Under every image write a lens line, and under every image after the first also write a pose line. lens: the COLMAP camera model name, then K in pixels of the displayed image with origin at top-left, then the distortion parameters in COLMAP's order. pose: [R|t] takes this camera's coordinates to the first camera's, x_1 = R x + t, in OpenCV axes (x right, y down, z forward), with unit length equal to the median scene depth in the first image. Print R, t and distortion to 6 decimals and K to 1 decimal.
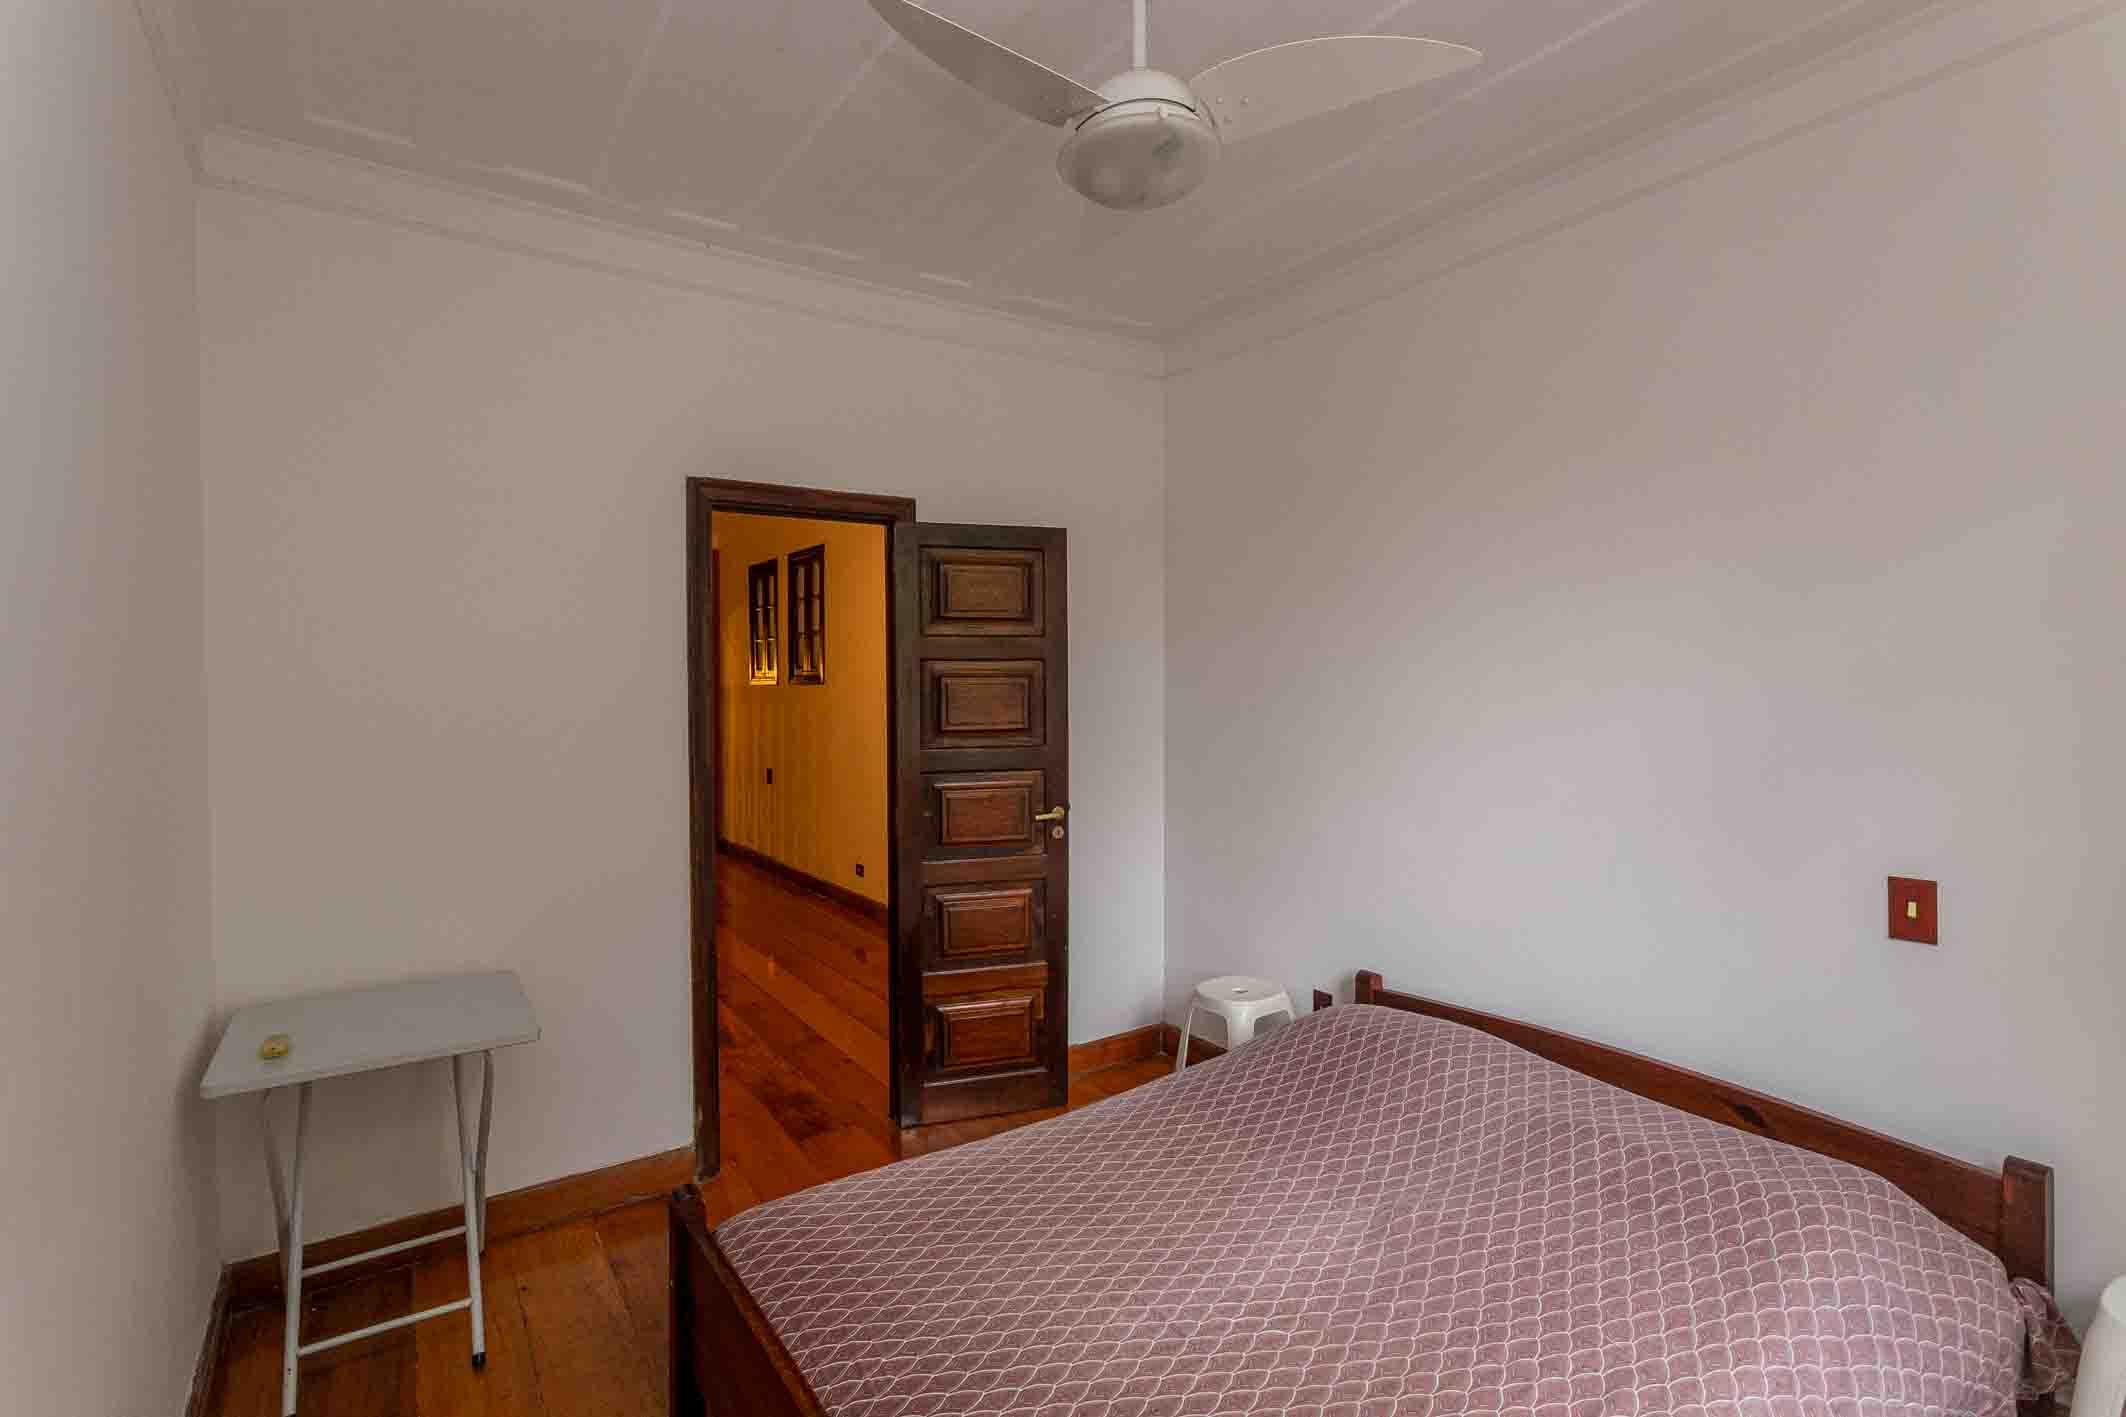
lens RADIAL K [[1006.3, 0, 1054.9], [0, 1006.3, 699.3], [0, 0, 1]] dist [-0.001201, 0.003151]
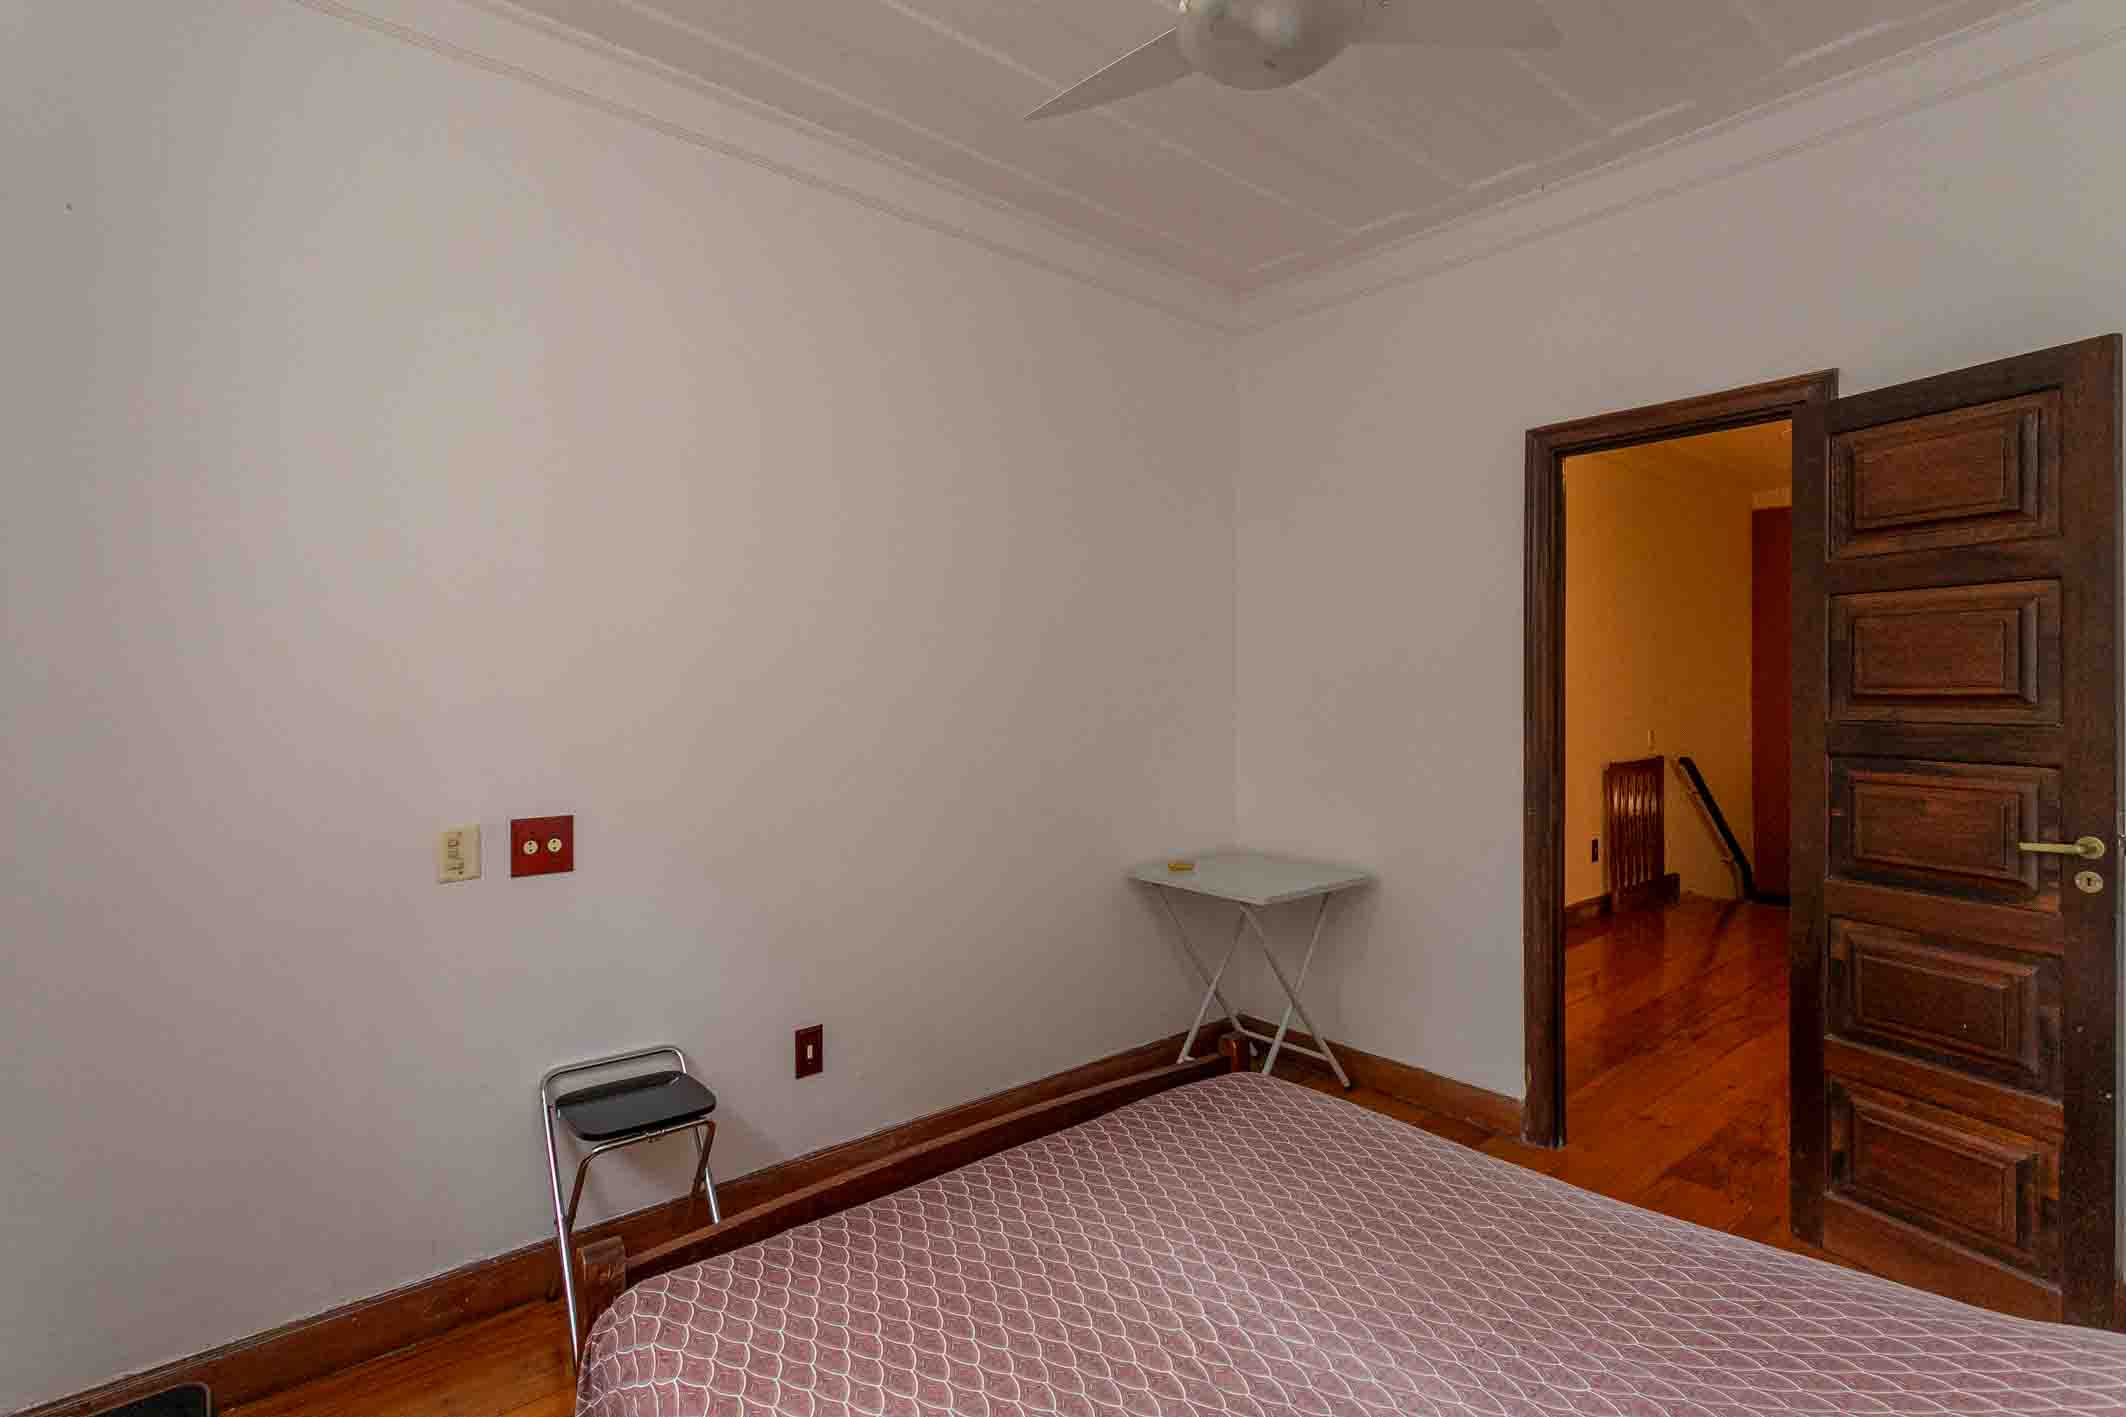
lens RADIAL K [[1006.3, 0, 1054.7], [0, 1006.3, 690.3], [0, 0, 1]] dist [-0.001201, 0.003151]
pose [[0.113575, 0.013579, -0.993437, 0.555267], [-0.012695, 0.999845, 0.012215, 0.029191], [0.993448, 0.011224, 0.113730, 0.407813]]
